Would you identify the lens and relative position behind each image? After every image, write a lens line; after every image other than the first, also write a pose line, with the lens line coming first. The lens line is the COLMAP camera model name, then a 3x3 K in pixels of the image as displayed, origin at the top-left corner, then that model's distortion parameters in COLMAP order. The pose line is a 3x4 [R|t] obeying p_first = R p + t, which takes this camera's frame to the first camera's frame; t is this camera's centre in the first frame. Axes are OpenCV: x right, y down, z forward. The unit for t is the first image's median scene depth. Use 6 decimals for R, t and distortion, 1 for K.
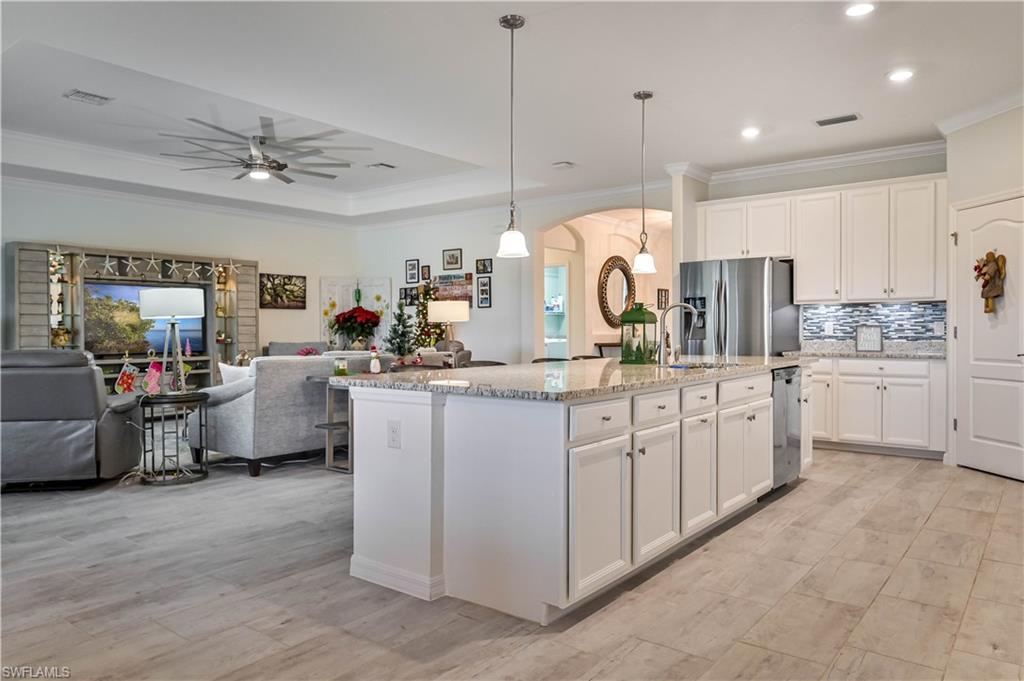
lens RADIAL K [[696.9, 0, 512.0], [0, 696.9, 340.5], [0, 0, 1]] dist [-0.002670, 0.002765]
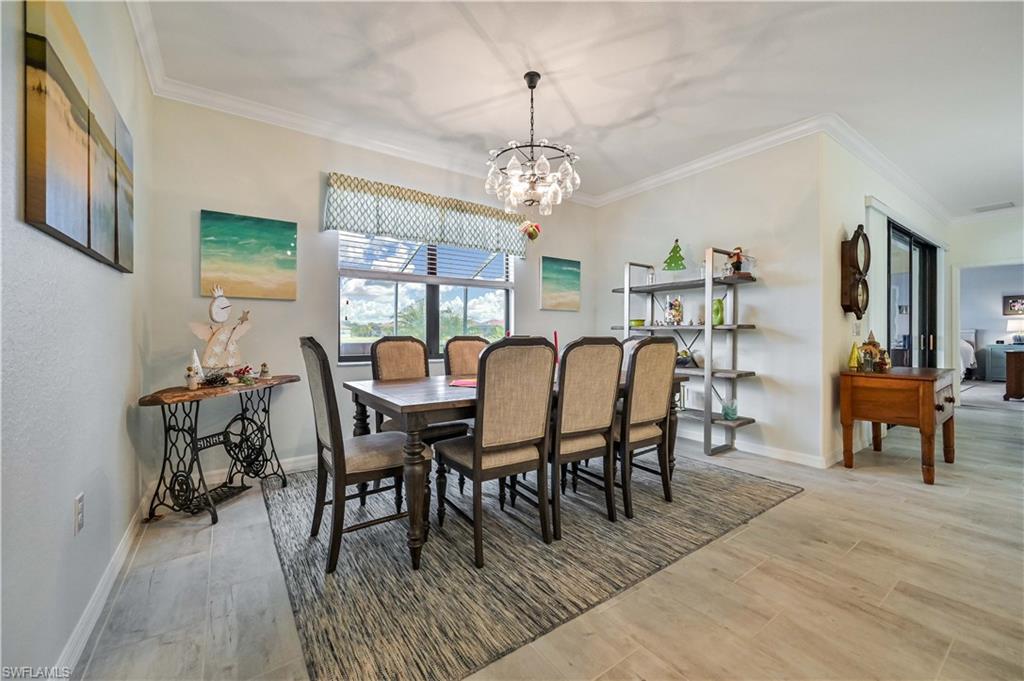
lens RADIAL K [[406.7, 0, 514.4], [0, 406.7, 334.3], [0, 0, 1]] dist [-0.001503, 0.000167]
pose [[-0.284064, 0.005113, -0.958792, 0.160351], [-0.013065, 0.999872, 0.009203, 0.002622], [0.958716, 0.015141, -0.283961, 0.141029]]
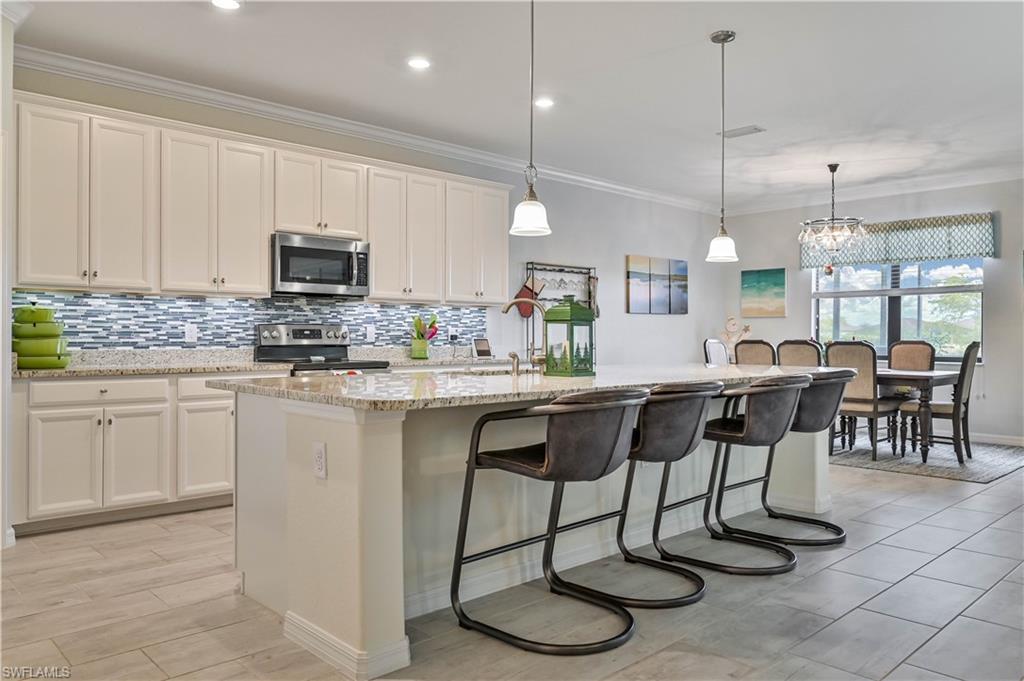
lens RADIAL K [[739.2, 0, 512.0], [0, 739.2, 340.5], [0, 0, 1]] dist [0.000177, -0.000385]
pose [[-0.988978, -0.000473, 0.148060, 0.077842], [0.002530, 0.999795, 0.020091, -0.013846], [-0.148039, 0.020244, -0.988774, 1.137574]]
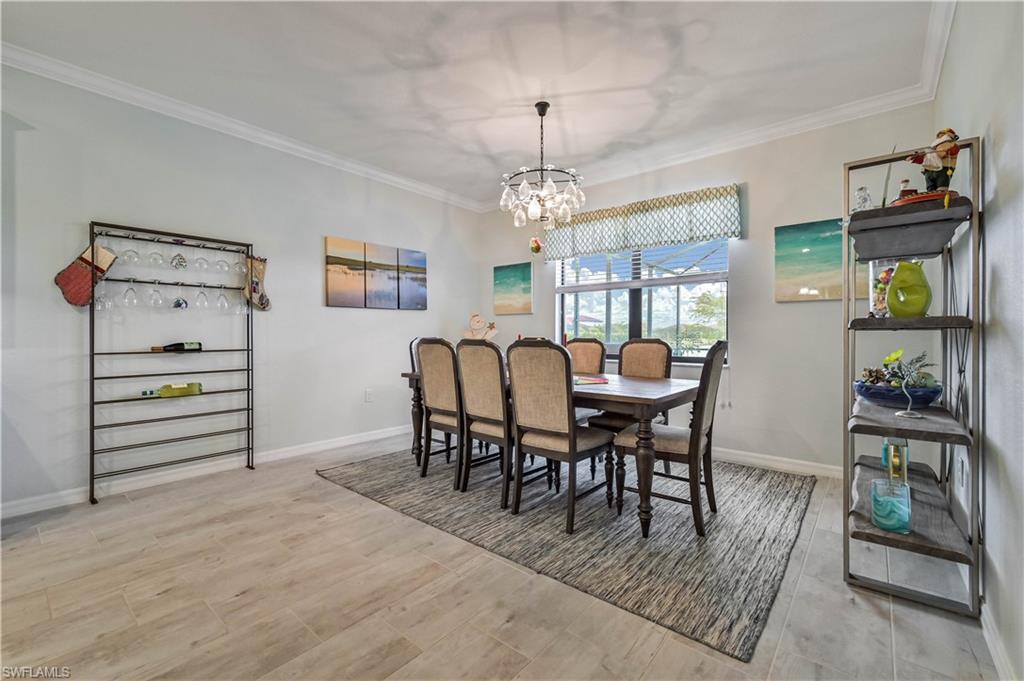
lens RADIAL K [[433.4, 0, 511.7], [0, 433.4, 335.9], [0, 0, 1]] dist [0.000460, 0.000152]
pose [[-0.999484, 0.002516, 0.032021, -0.195289], [0.003064, 0.999850, 0.017071, -0.002979], [-0.031973, 0.017160, -0.999341, 0.505050]]
